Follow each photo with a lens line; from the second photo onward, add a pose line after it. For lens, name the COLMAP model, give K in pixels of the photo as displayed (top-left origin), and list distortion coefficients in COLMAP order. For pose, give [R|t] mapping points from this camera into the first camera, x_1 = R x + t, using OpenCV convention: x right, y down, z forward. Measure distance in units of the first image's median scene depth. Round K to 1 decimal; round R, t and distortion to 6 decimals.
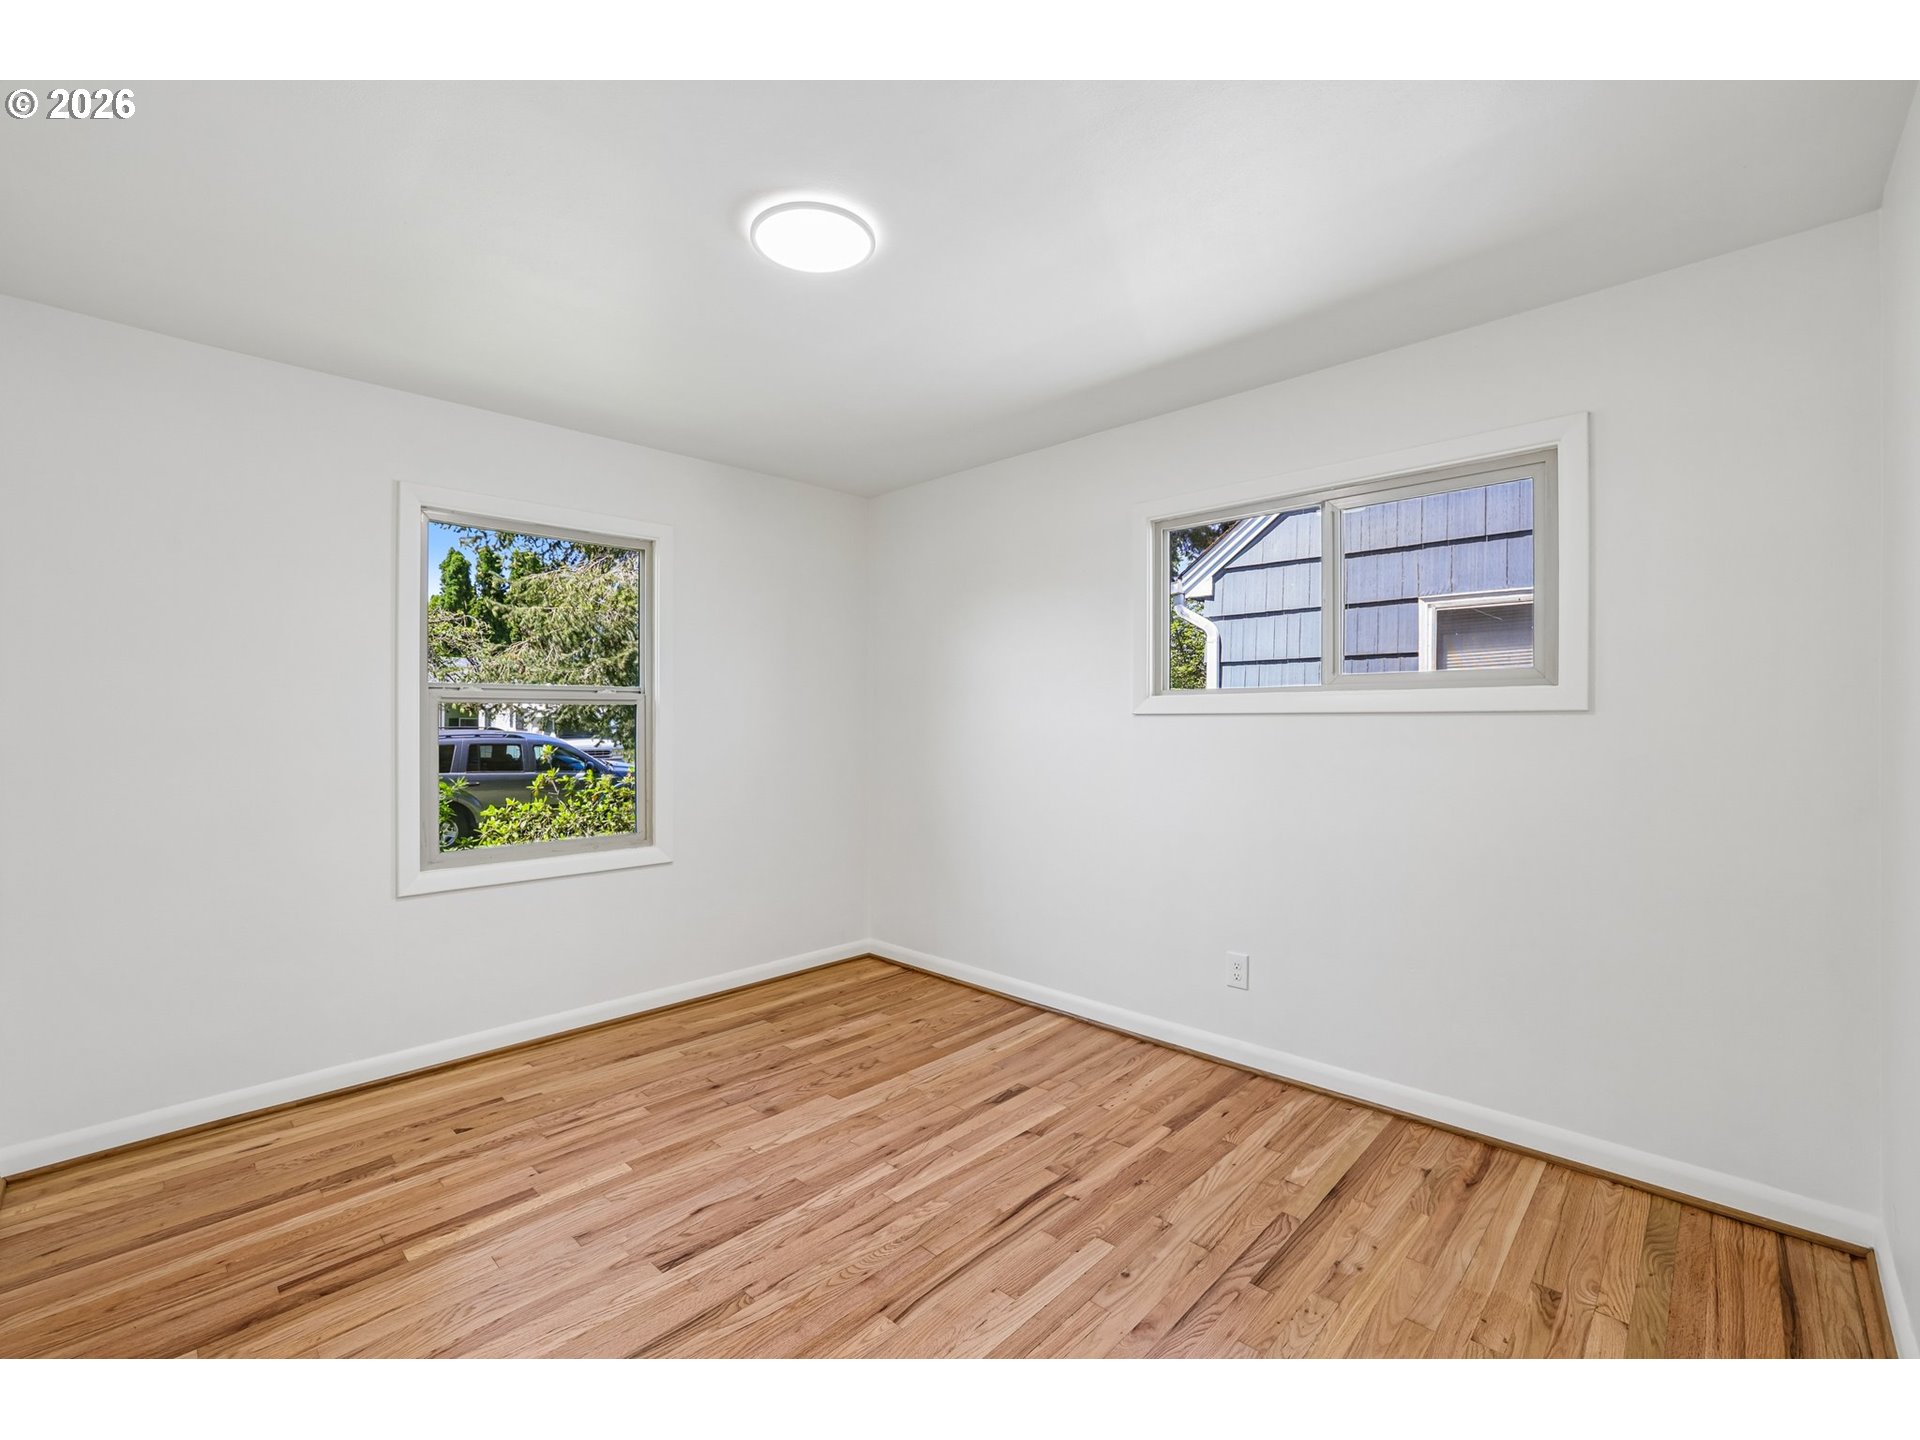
lens RADIAL K [[813.9, 0, 965.2], [0, 813.9, 722.3], [0, 0, 1]] dist [0.002404, 0.001638]
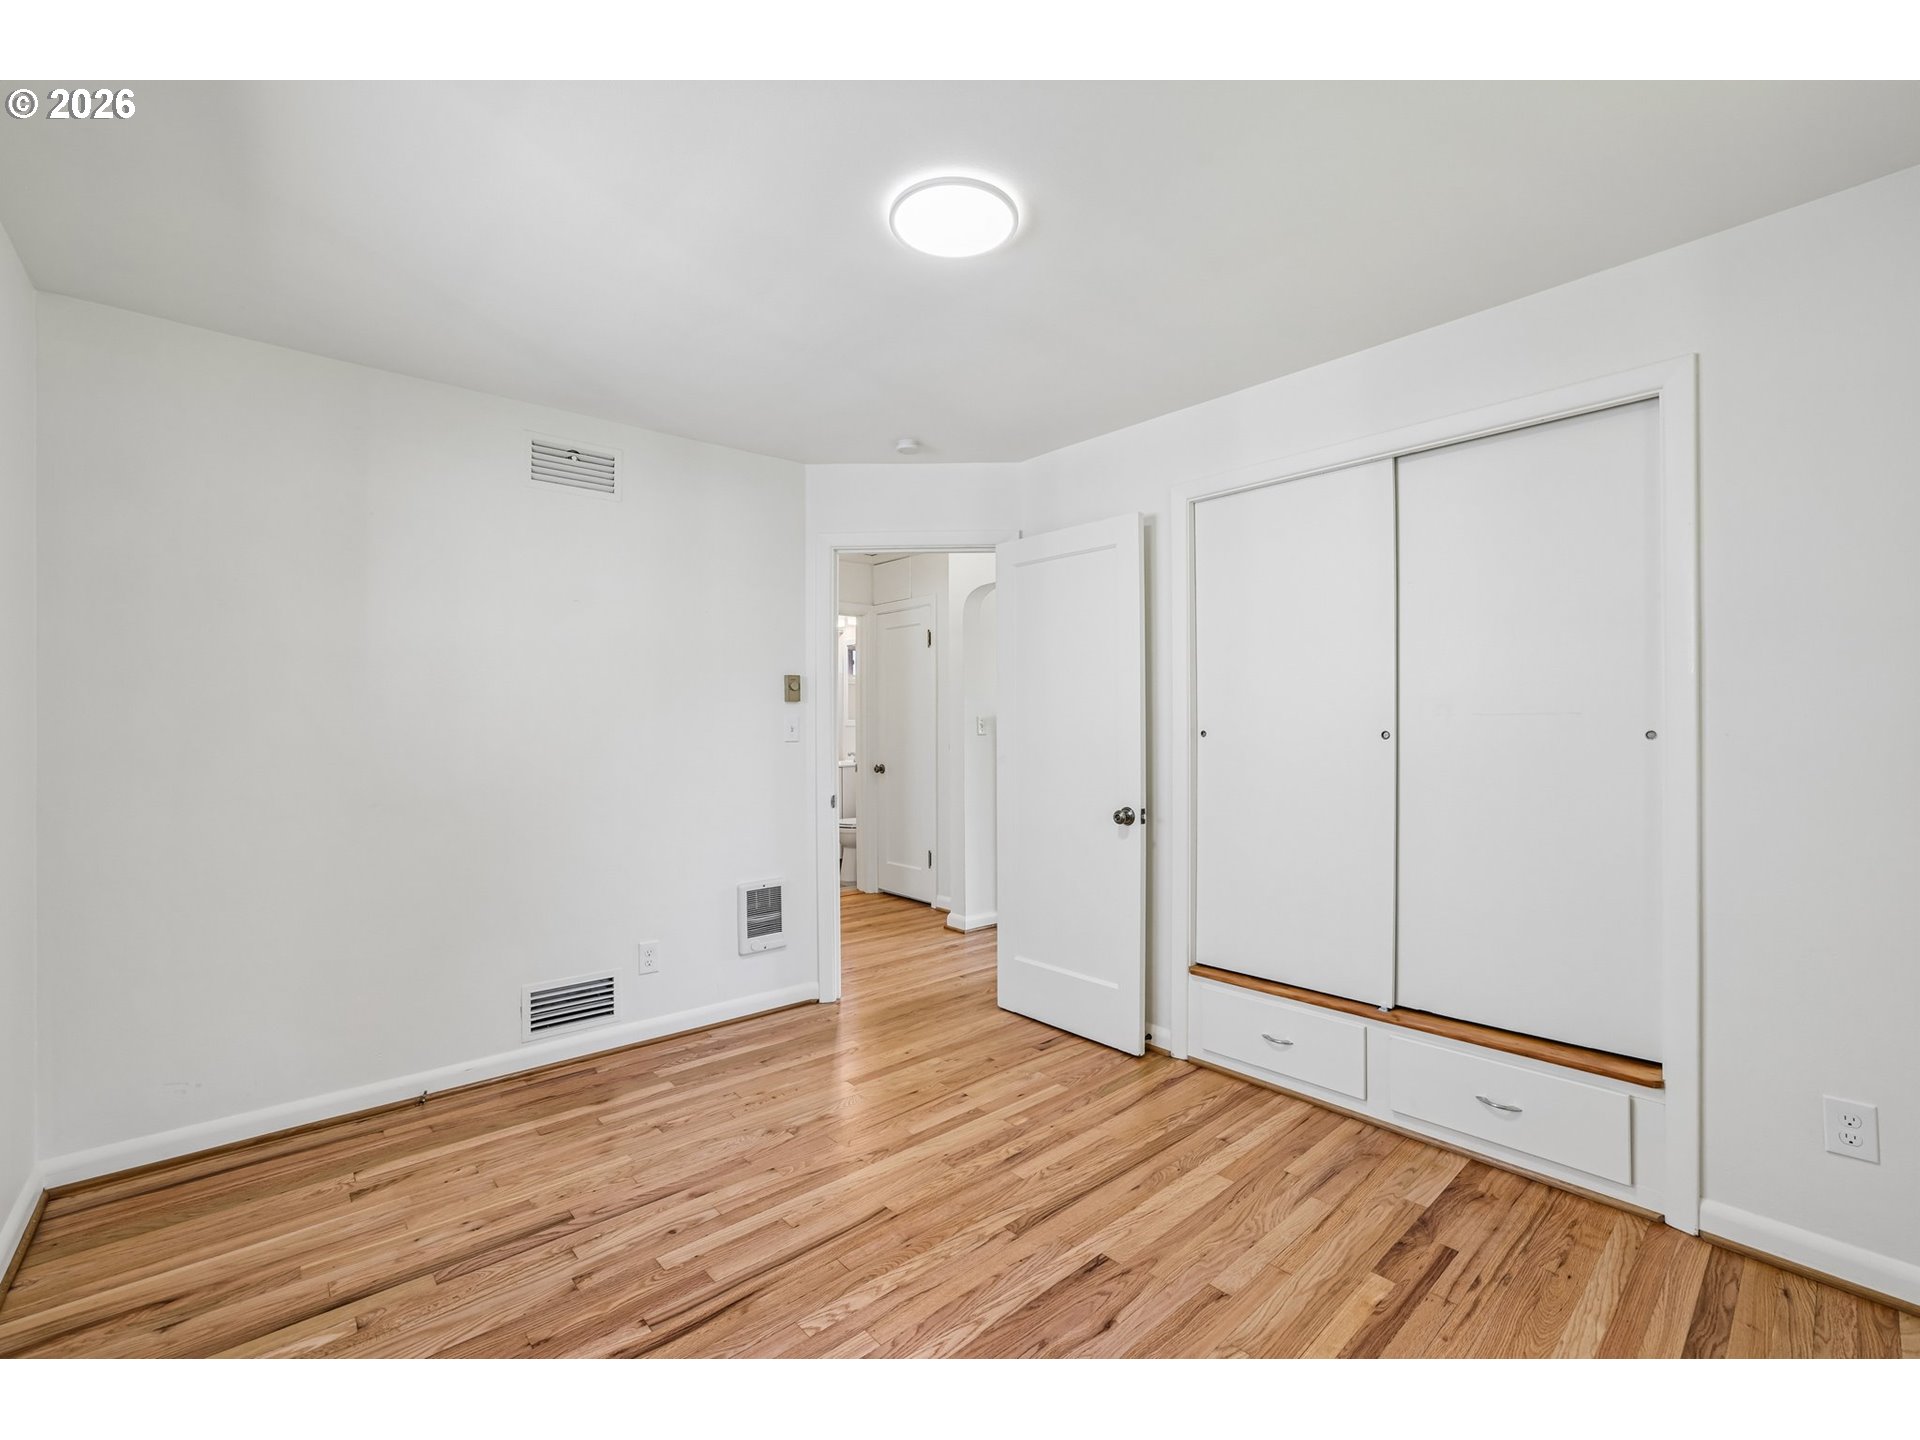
lens RADIAL K [[813.9, 0, 970.8], [0, 813.9, 717.9], [0, 0, 1]] dist [0.002404, 0.001638]
pose [[-0.996963, 0.012557, 0.076860, -0.280164], [0.011927, 0.999891, -0.008653, 0.001481], [-0.076961, -0.007710, -0.997004, 1.959403]]
